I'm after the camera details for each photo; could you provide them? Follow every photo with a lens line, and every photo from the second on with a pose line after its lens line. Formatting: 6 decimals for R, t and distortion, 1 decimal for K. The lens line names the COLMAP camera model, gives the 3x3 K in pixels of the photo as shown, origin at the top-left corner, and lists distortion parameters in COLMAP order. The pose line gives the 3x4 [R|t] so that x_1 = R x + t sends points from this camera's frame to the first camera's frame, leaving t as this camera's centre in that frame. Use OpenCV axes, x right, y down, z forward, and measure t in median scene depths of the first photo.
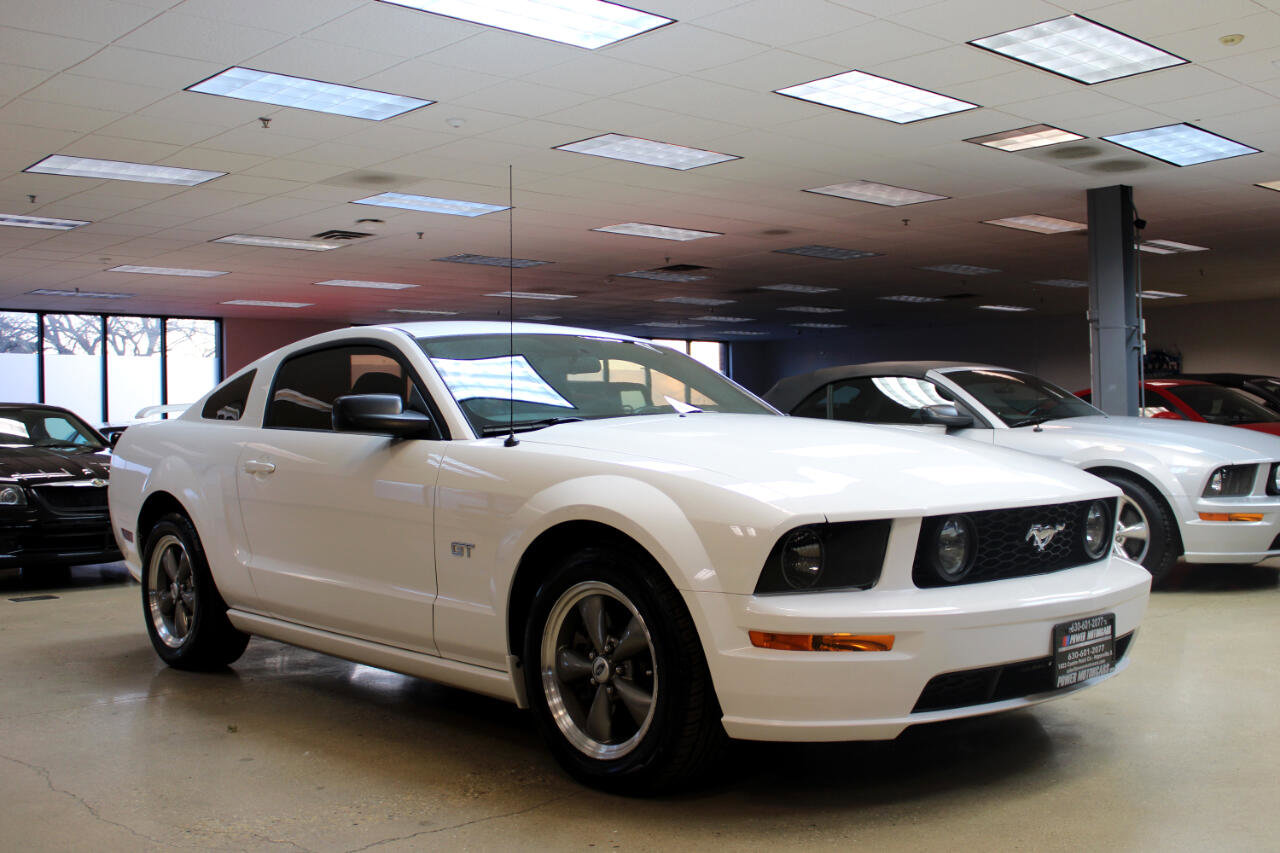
lens RADIAL K [[1344.9, 0, 640.0], [0, 1344.9, 426.5], [0, 0, 1]] dist [-0.098216, 0.002792]
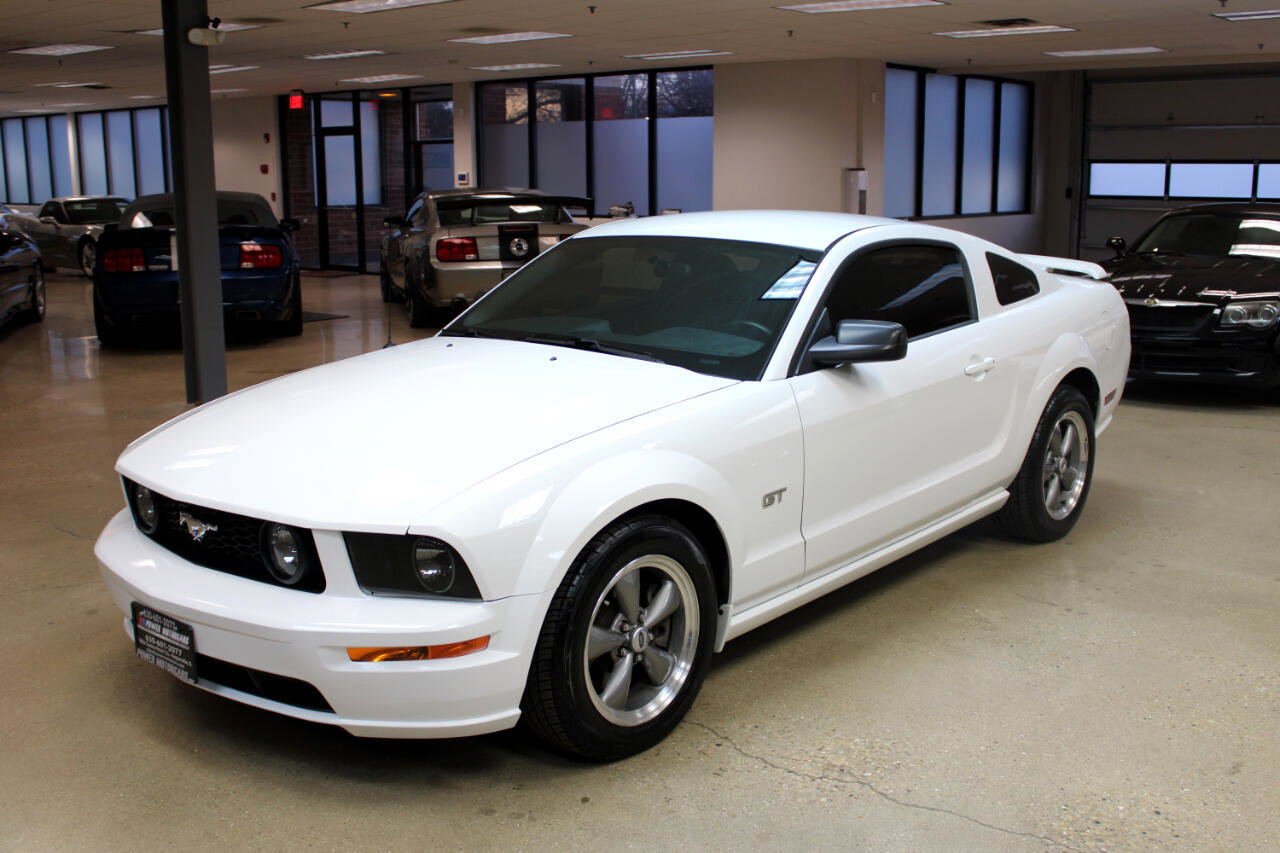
lens RADIAL K [[1315.1, 0, 647.7], [0, 1315.1, 417.1], [0, 0, 1]] dist [-0.131750, 0.151782]
pose [[0.116179, 0.207949, -0.971216, 1.040344], [0.006525, 0.977656, 0.210109, -0.164891], [0.993207, -0.030748, 0.112226, 1.005636]]
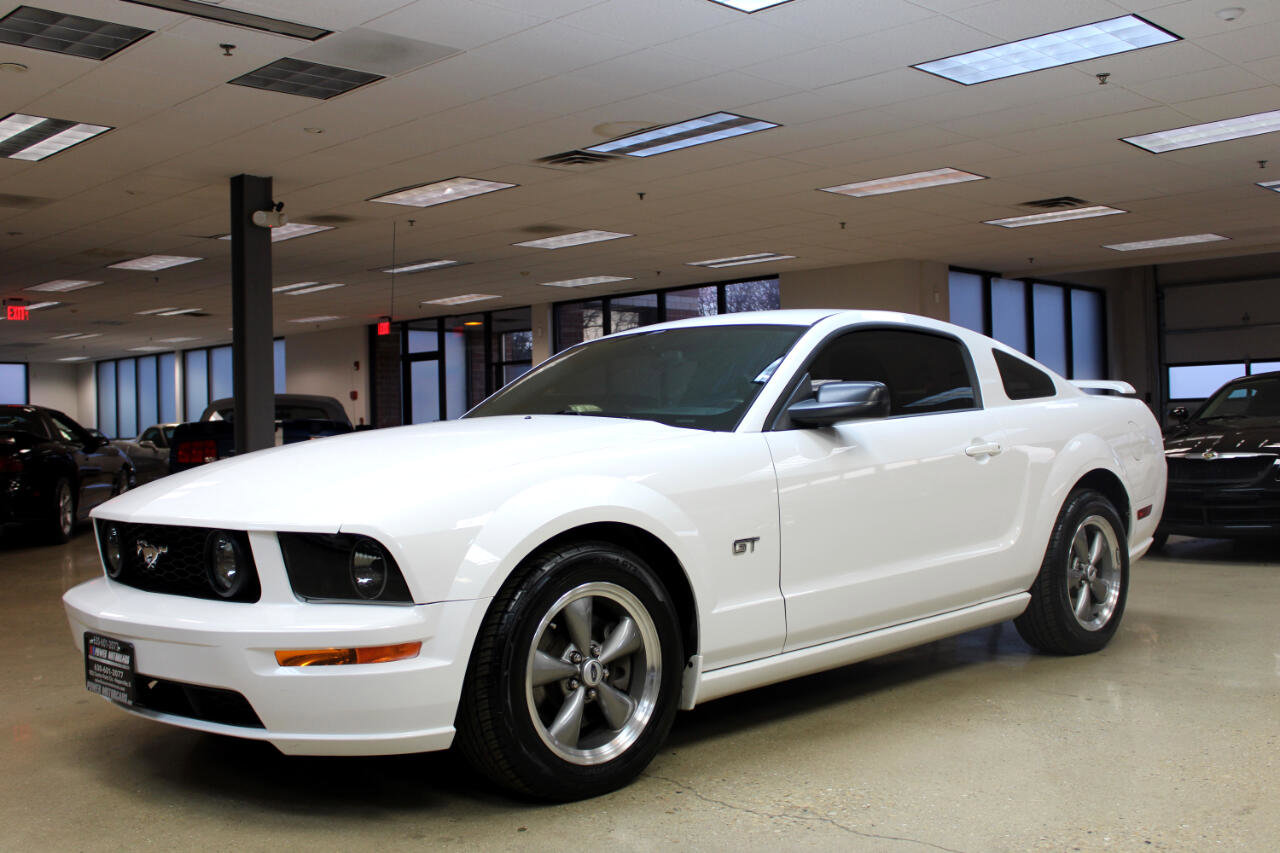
lens RADIAL K [[1315.1, 0, 647.7], [0, 1315.1, 417.1], [0, 0, 1]] dist [-0.131750, 0.151782]
pose [[0.037349, 0.012094, -0.999229, 1.054461], [0.025424, 0.999592, 0.013049, -0.019653], [0.998979, -0.025892, 0.037026, 1.096072]]
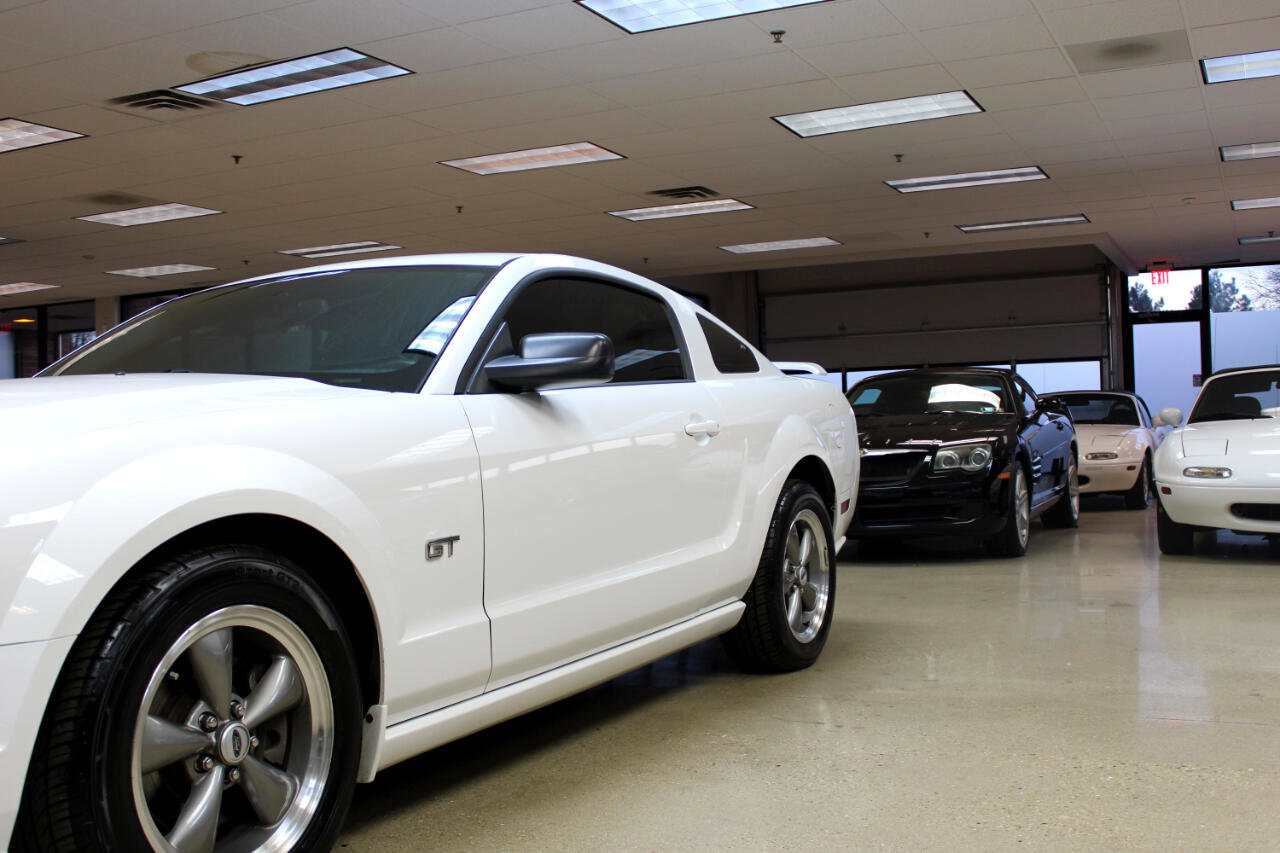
lens RADIAL K [[1315.1, 0, 647.7], [0, 1315.1, 417.1], [0, 0, 1]] dist [-0.131750, 0.151782]
pose [[0.351042, -0.001750, -0.936358, 0.808227], [0.022465, 0.999726, 0.006553, 0.014210], [0.936090, -0.023336, 0.350985, 1.064947]]
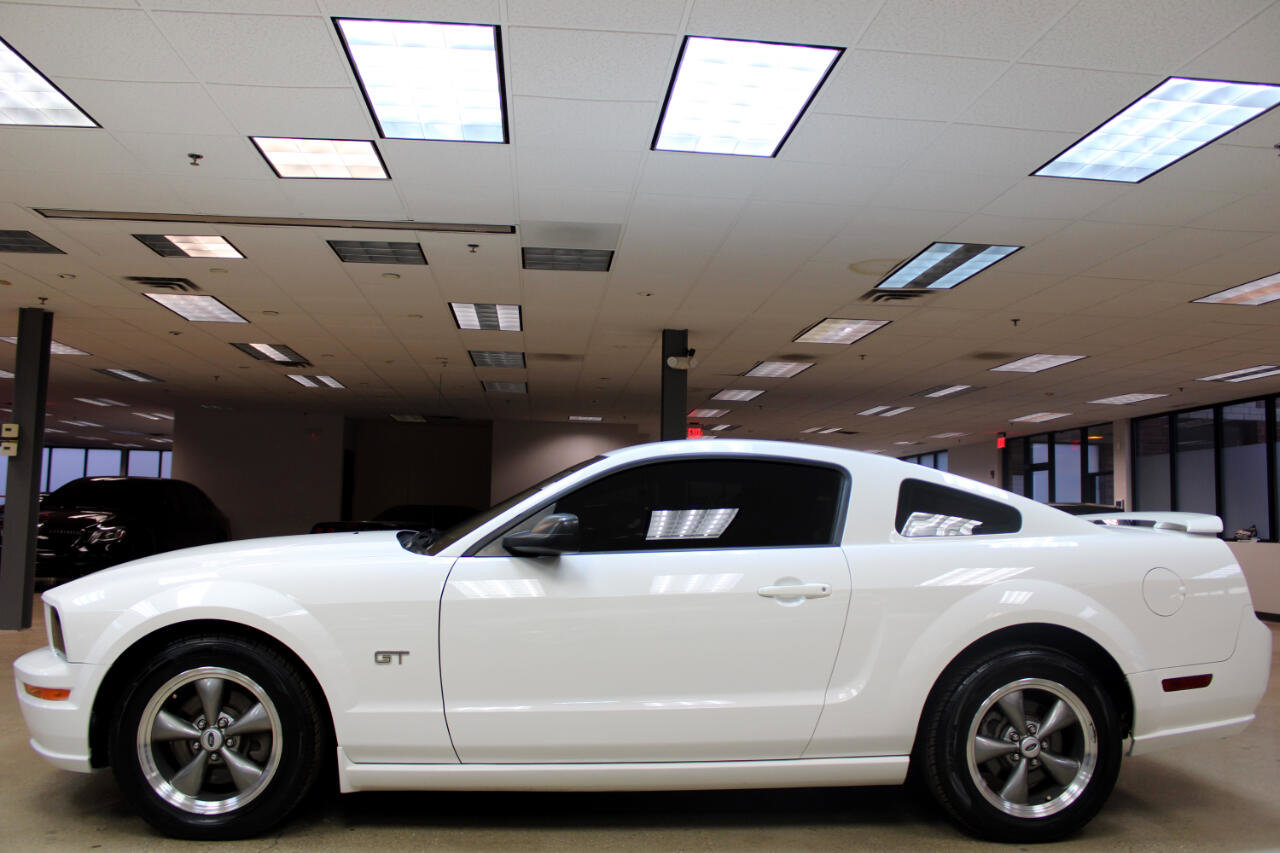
lens RADIAL K [[1061.8, 0, 640.0], [0, 1061.8, 426.5], [0, 0, 1]] dist [-0.150693, 0.116180]
pose [[-0.617180, -0.062304, -0.784351, 0.692883], [-0.006852, 0.997248, -0.073824, -0.036021], [0.786792, -0.040188, -0.615909, 1.818104]]
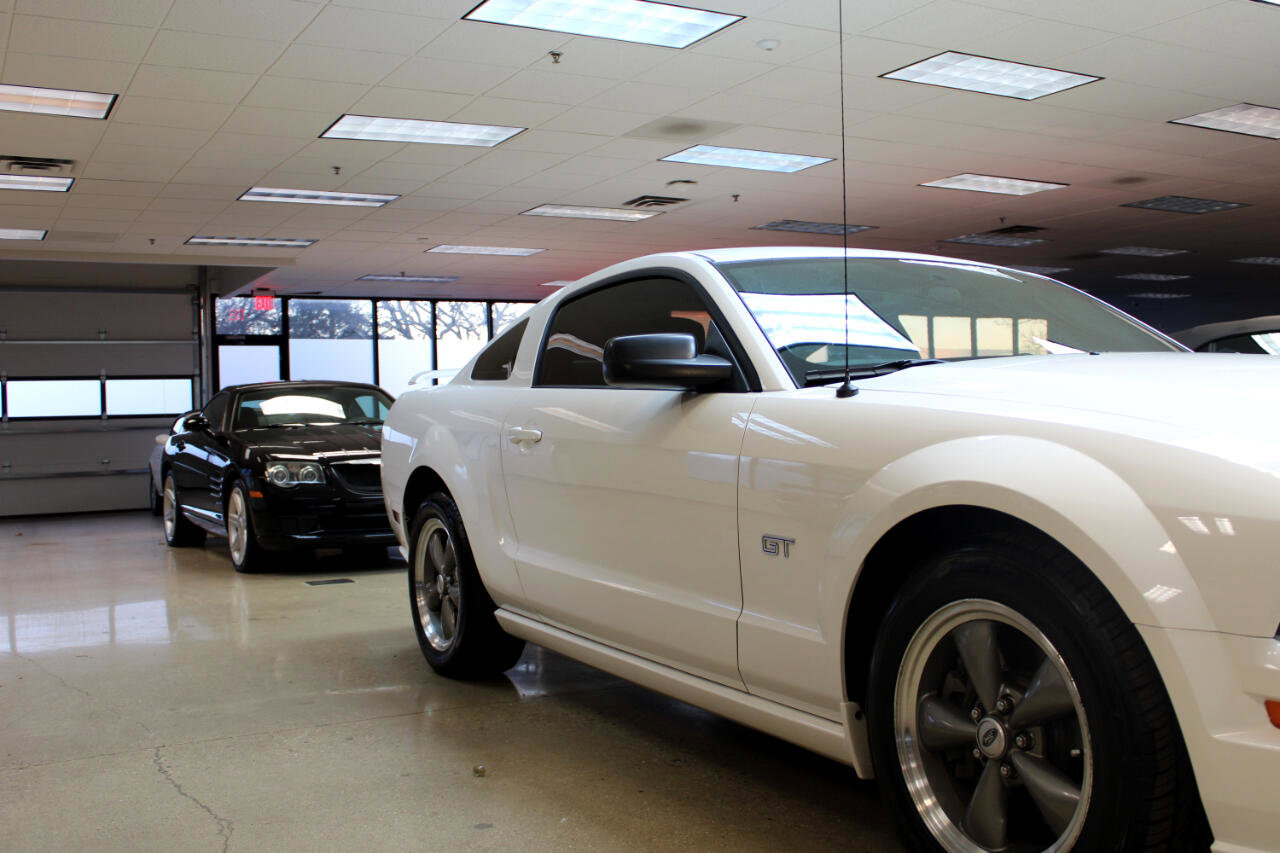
lens RADIAL K [[1274.9, 0, 638.8], [0, 1274.9, 422.5], [0, 0, 1]] dist [-0.130492, 0.143086]
pose [[0.969682, -0.007875, -0.244245, -0.037192], [0.009921, 0.999925, 0.007146, 0.020701], [0.244170, -0.009352, 0.969687, 0.315233]]
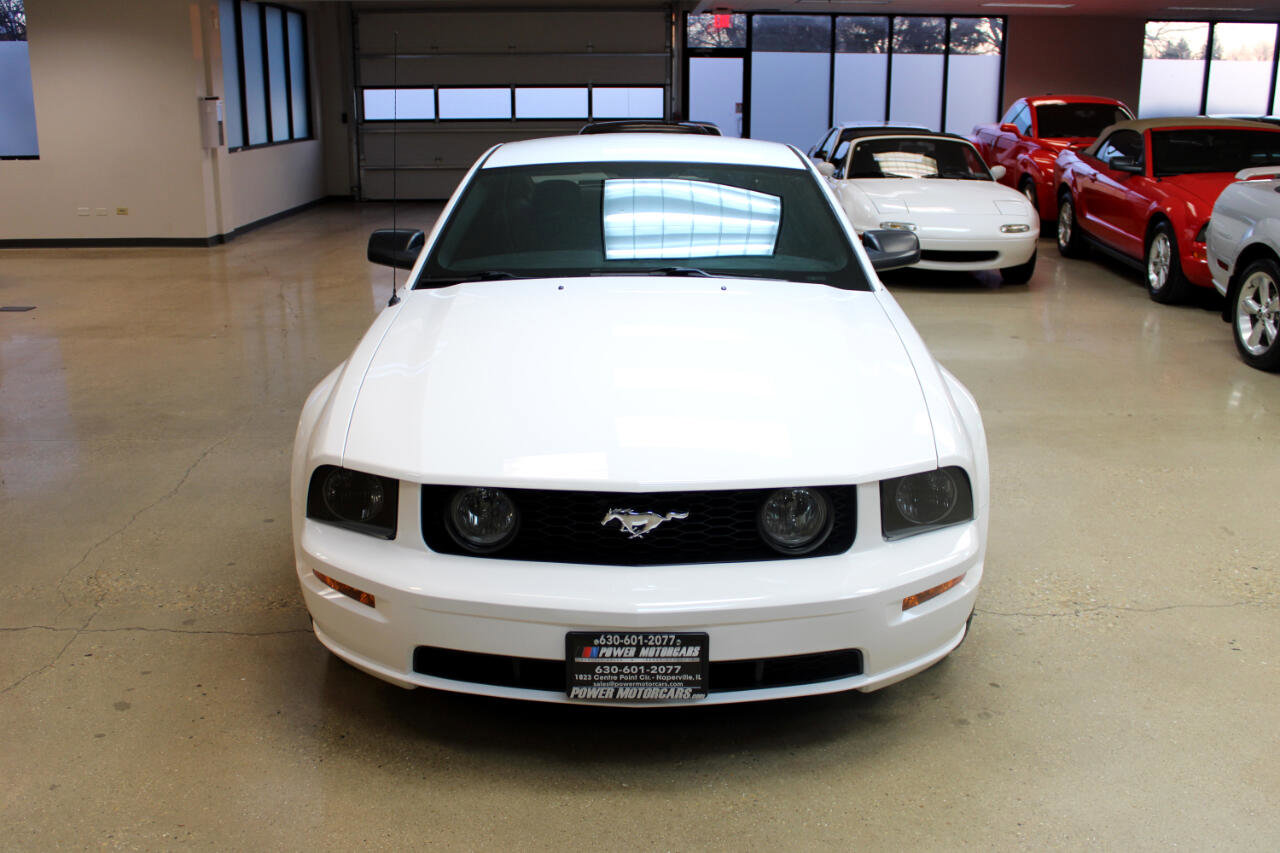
lens RADIAL K [[1243.3, 0, 640.0], [0, 1243.3, 426.5], [0, 0, 1]] dist [-0.122457, 0.109744]
pose [[0.732949, 0.198913, -0.650553, 0.650632], [-0.012818, 0.960165, 0.279139, -0.156865], [0.680163, -0.196255, 0.706302, 0.379188]]
